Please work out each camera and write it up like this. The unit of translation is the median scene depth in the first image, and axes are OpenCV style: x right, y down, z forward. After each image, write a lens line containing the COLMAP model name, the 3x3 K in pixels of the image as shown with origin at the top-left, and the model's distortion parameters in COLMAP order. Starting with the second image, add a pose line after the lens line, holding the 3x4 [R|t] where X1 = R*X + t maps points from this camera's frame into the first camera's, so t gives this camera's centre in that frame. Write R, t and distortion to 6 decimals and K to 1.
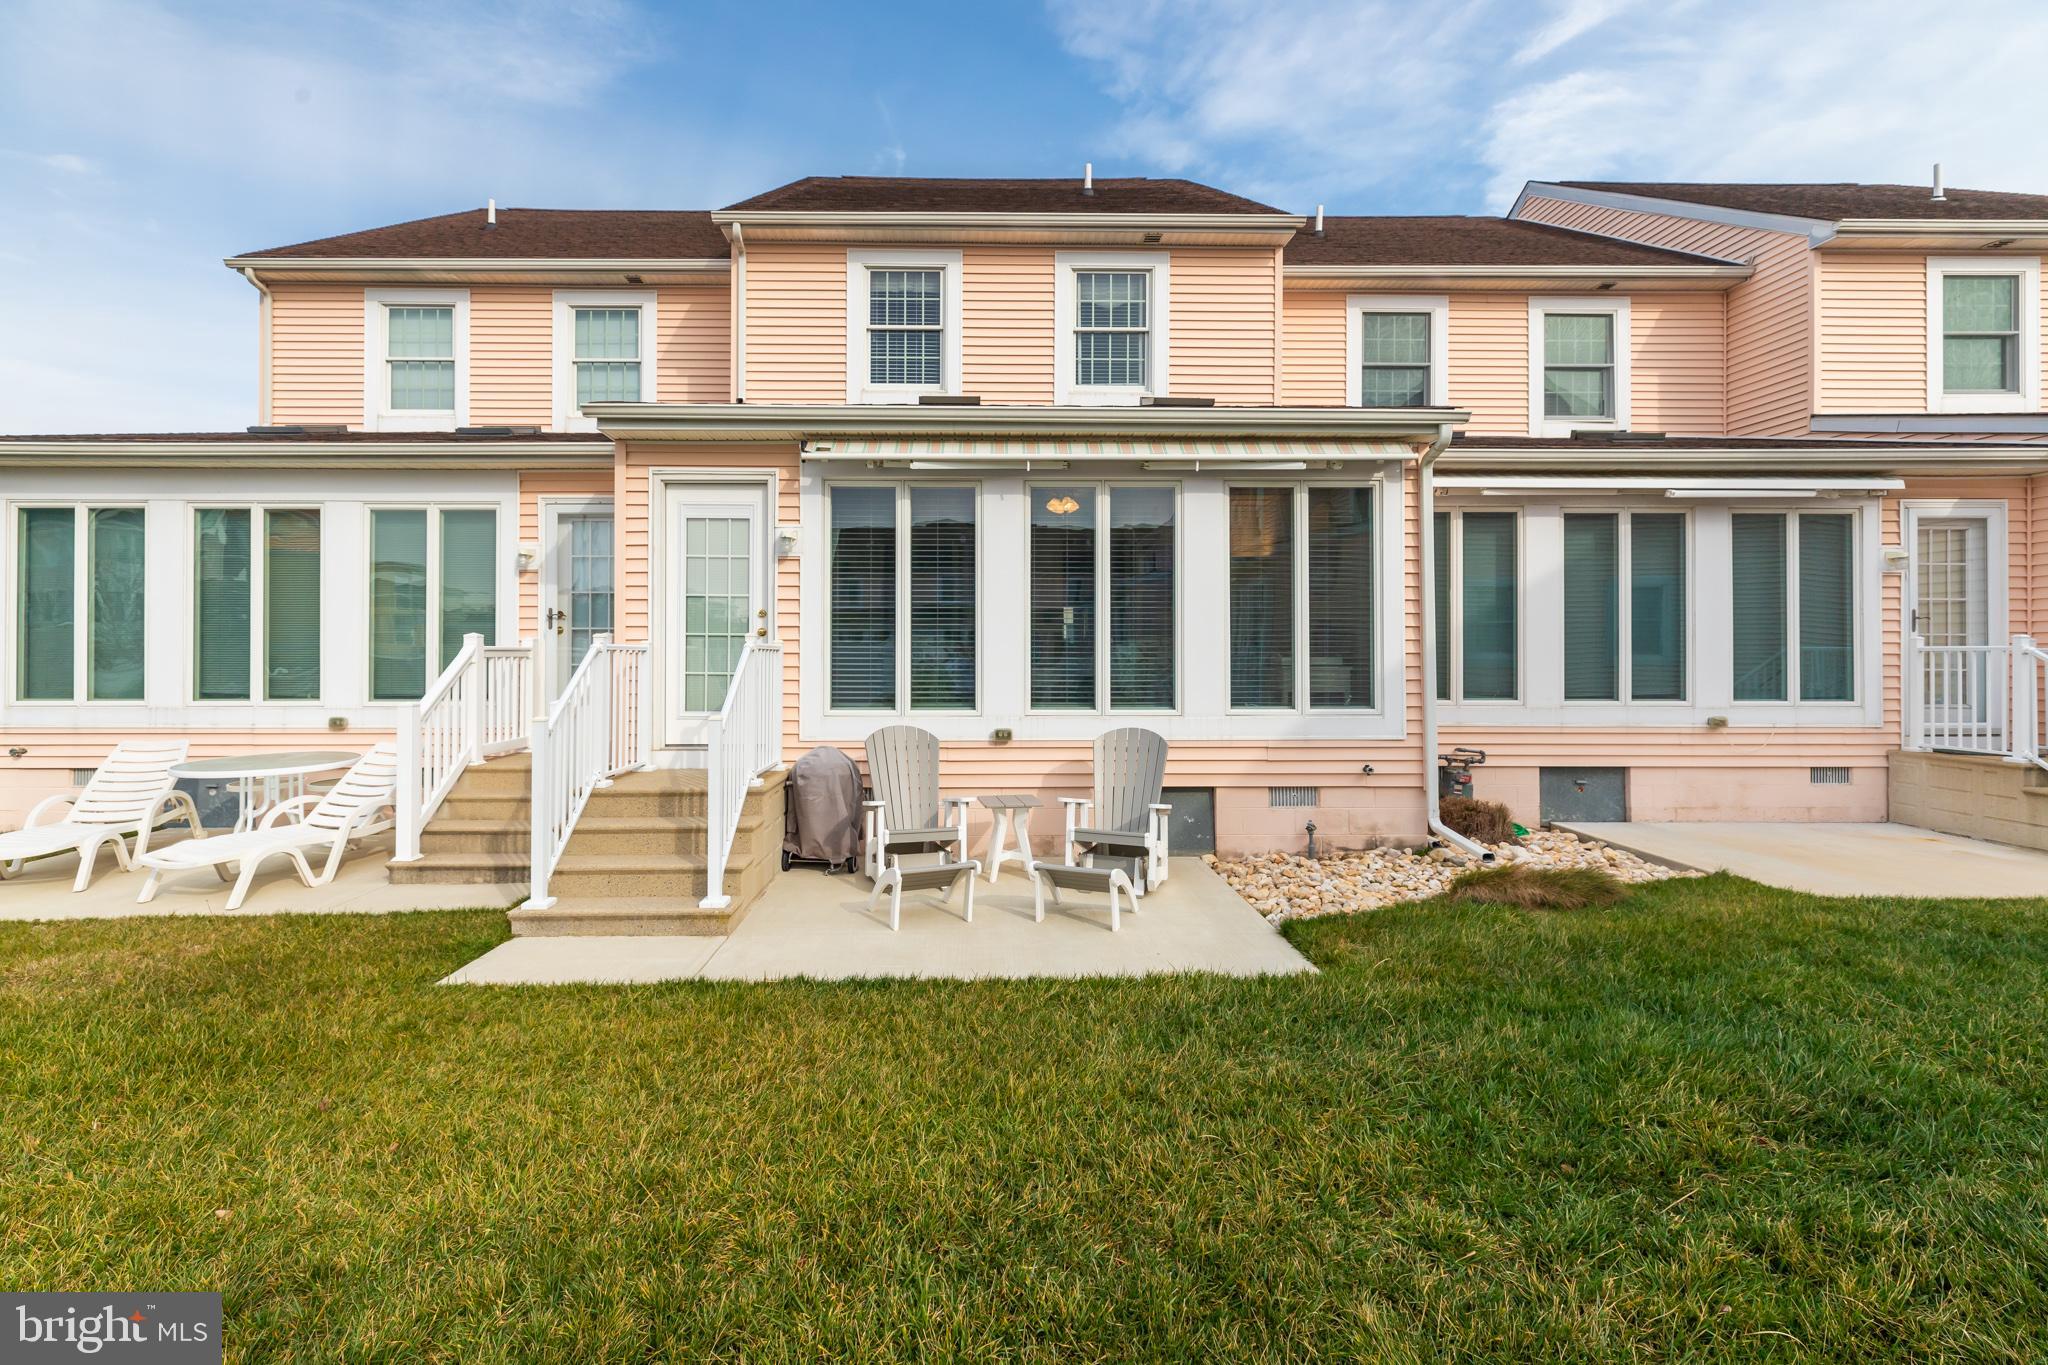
lens RADIAL K [[868.1, 0, 1020.6], [0, 868.1, 667.3], [0, 0, 1]] dist [0.000158, 0.000028]
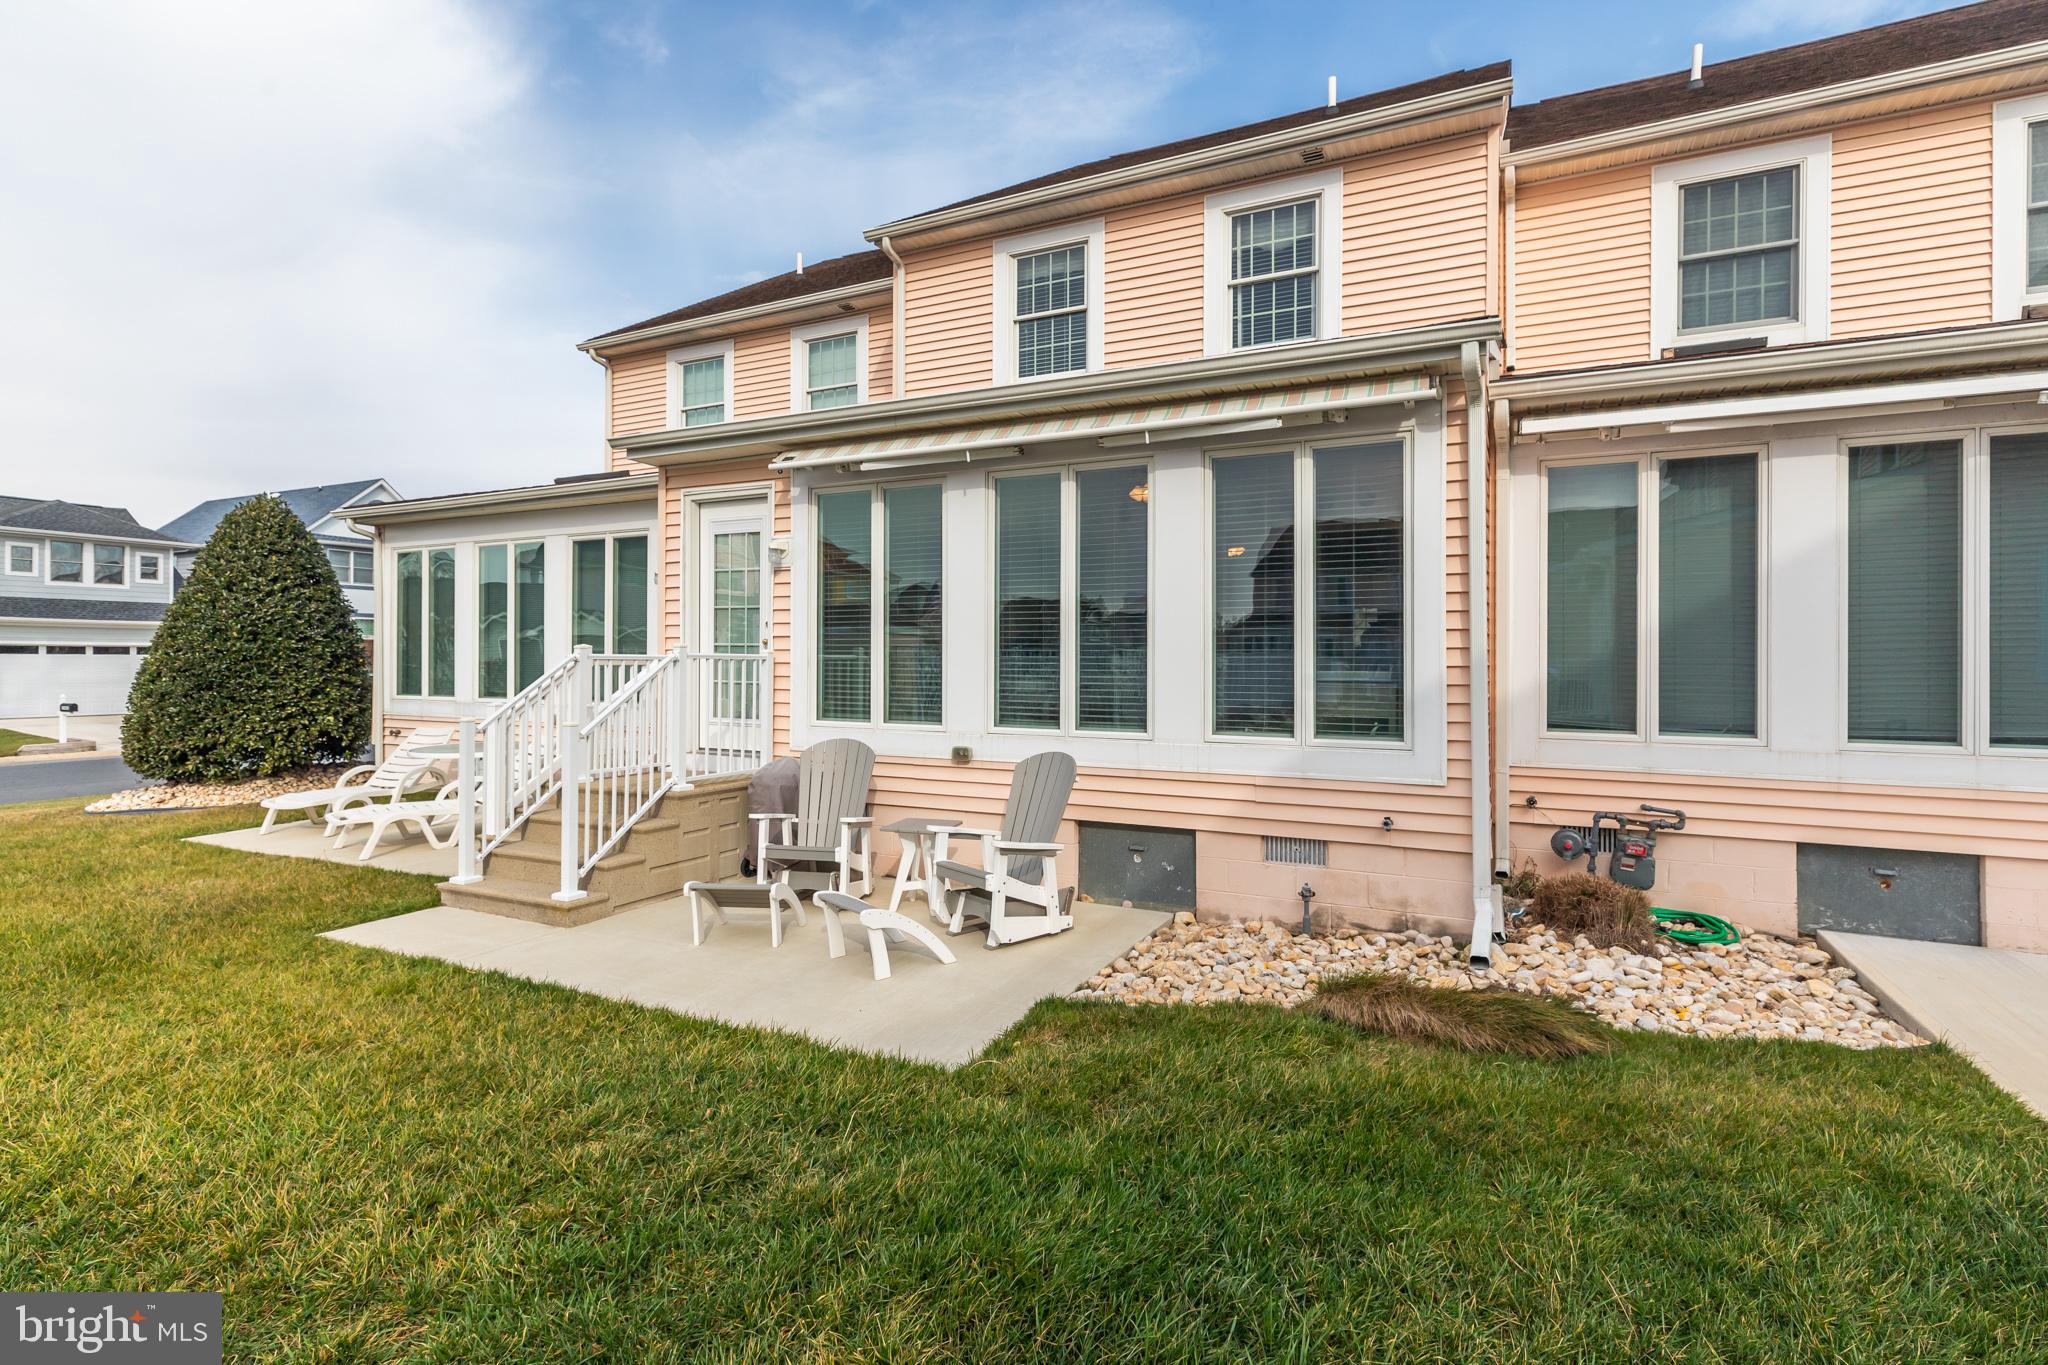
lens RADIAL K [[927.0, 0, 1030.7], [0, 927.0, 679.9], [0, 0, 1]] dist [0.001506, -0.000258]
pose [[0.900363, 0.012094, -0.434972, 0.405008], [-0.010594, 0.999927, 0.005873, -0.005135], [0.435011, -0.000680, 0.900425, 0.134072]]
